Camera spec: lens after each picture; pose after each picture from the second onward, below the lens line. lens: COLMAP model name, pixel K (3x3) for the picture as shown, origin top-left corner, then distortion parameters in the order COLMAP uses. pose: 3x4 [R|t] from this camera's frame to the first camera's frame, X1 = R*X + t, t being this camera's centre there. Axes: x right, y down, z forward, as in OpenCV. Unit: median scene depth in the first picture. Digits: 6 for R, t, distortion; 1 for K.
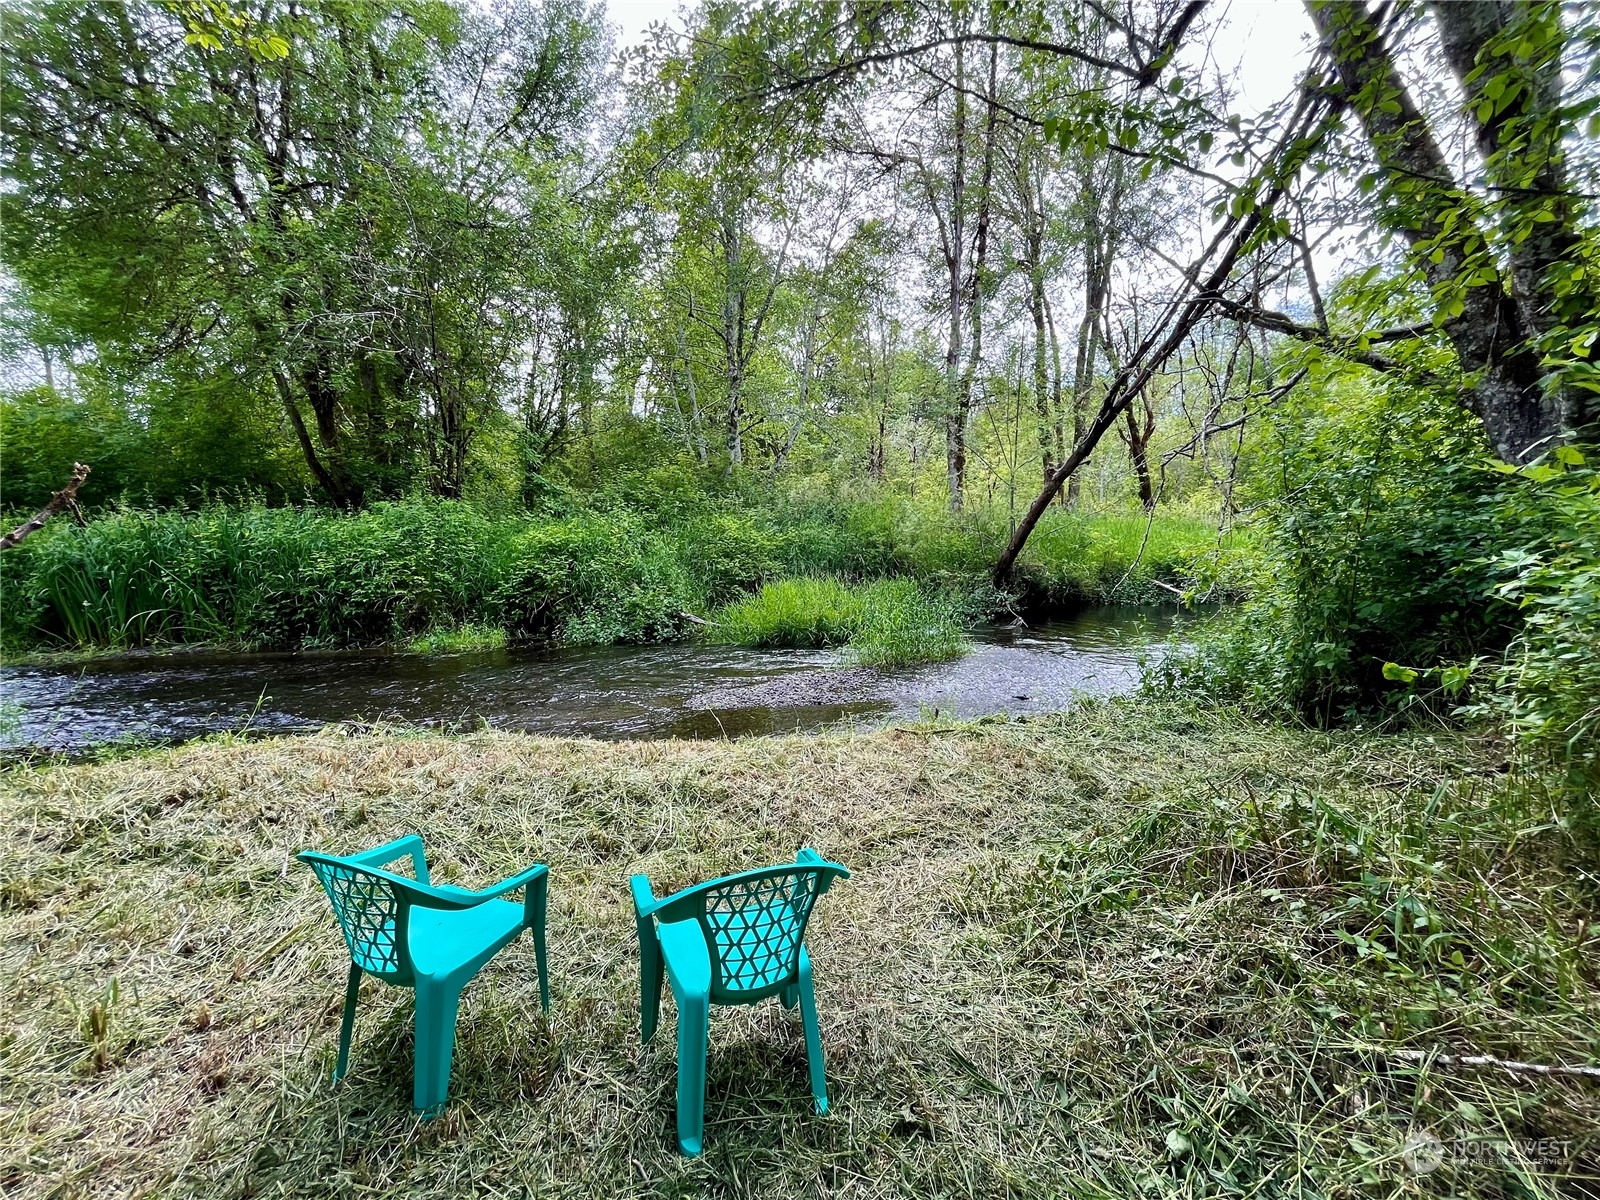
lens RADIAL K [[647.6, 0, 800.0], [0, 647.6, 600.0], [0, 0, 1]] dist [-0.003192, -0.000206]
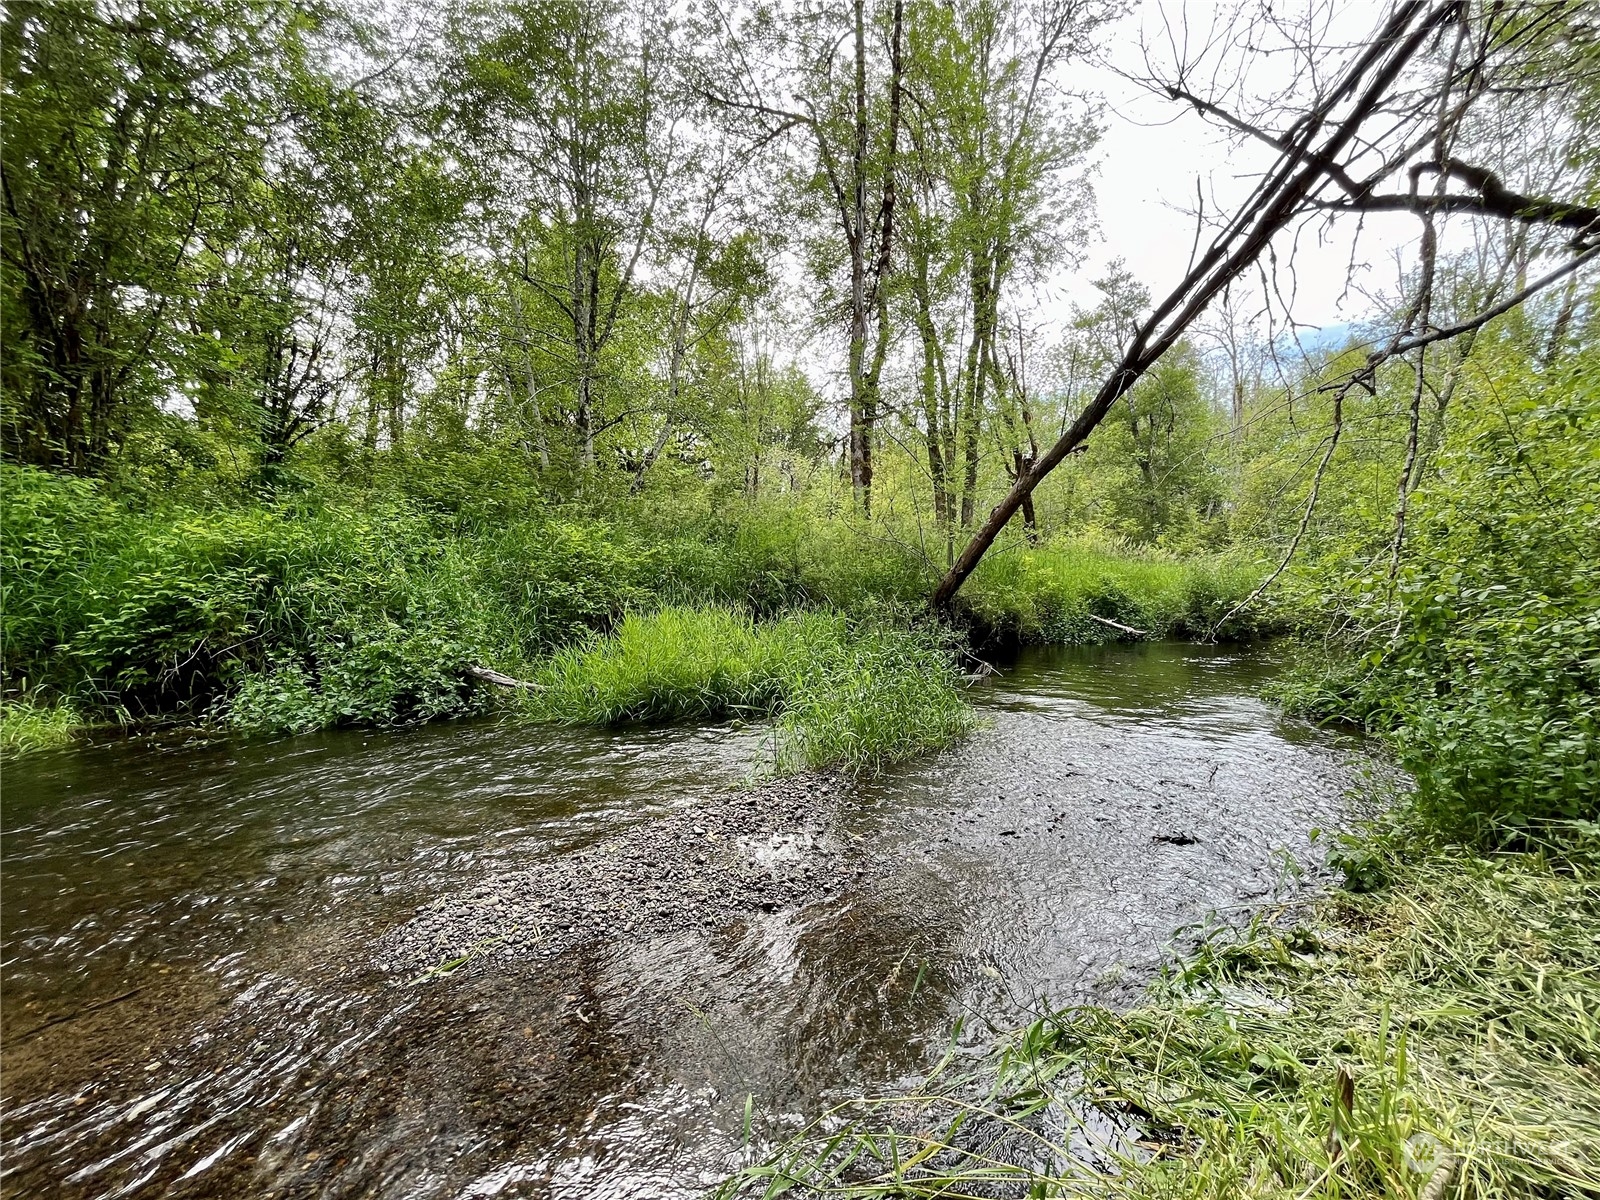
lens RADIAL K [[636.1, 0, 792.5], [0, 636.1, 608.5], [0, 0, 1]] dist [-0.006379, -0.000014]
pose [[0.979281, -0.001597, 0.202498, -0.019658], [0.012427, 0.998558, -0.052221, 0.000537], [-0.202122, 0.053656, 0.977889, 0.391534]]
